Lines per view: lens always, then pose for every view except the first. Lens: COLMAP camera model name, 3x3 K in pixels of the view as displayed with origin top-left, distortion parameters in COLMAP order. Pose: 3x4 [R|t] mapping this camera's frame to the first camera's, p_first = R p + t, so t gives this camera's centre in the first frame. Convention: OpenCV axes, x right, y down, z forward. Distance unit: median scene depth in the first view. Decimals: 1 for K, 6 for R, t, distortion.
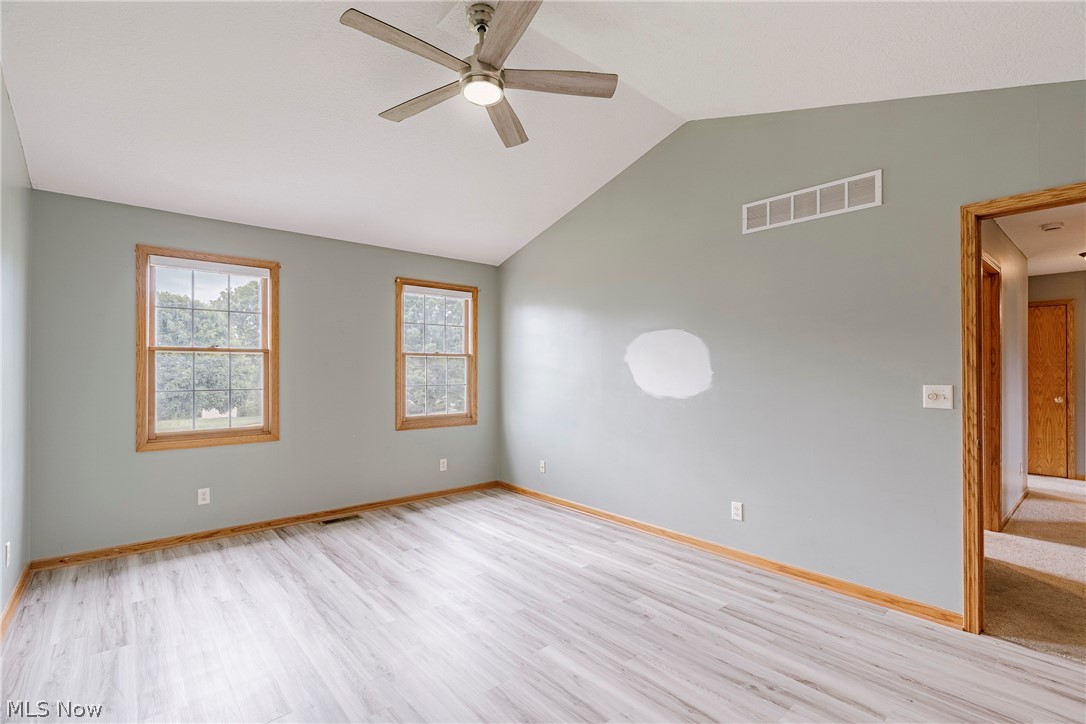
lens RADIAL K [[494.4, 0, 547.2], [0, 494.4, 361.2], [0, 0, 1]] dist [-0.003343, -0.000044]
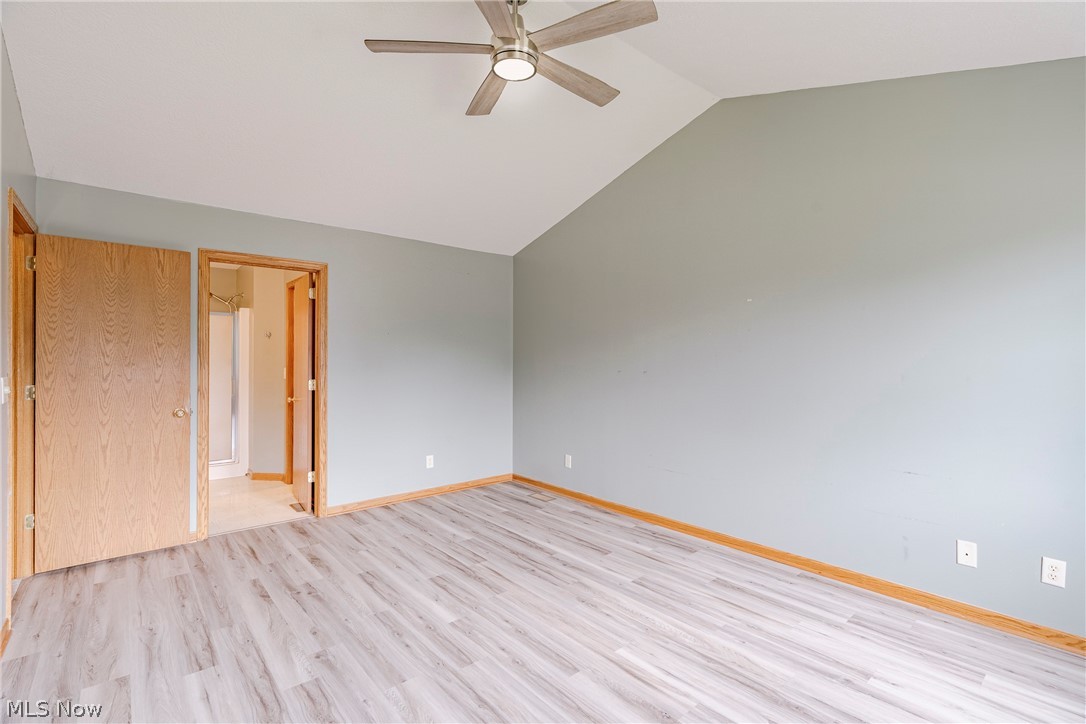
lens RADIAL K [[494.4, 0, 547.2], [0, 494.4, 361.2], [0, 0, 1]] dist [-0.003343, -0.000044]
pose [[-0.999971, -0.001421, 0.007529, -0.134245], [-0.001527, 0.999899, -0.014140, 0.020693], [-0.007509, -0.014151, -0.999872, 1.286759]]
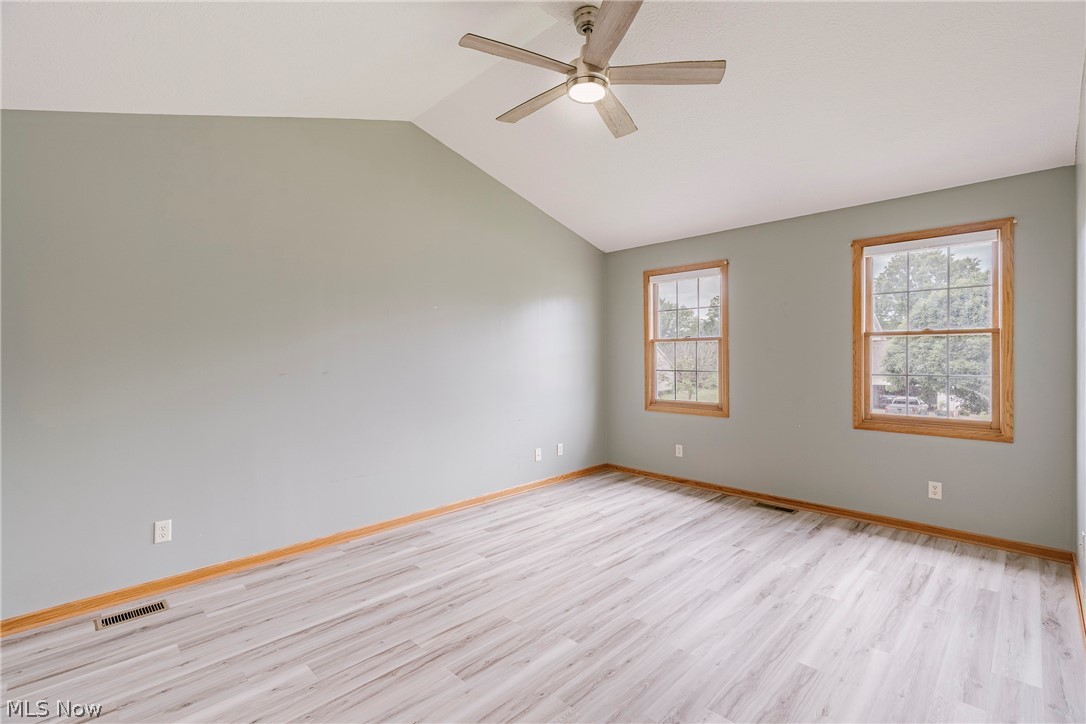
lens RADIAL K [[494.4, 0, 547.2], [0, 494.4, 361.2], [0, 0, 1]] dist [-0.003343, -0.000044]
pose [[0.074178, 0.011153, -0.997183, 0.594879], [0.023313, 0.999645, 0.012914, 0.007951], [0.996972, -0.024205, 0.073892, 0.551764]]
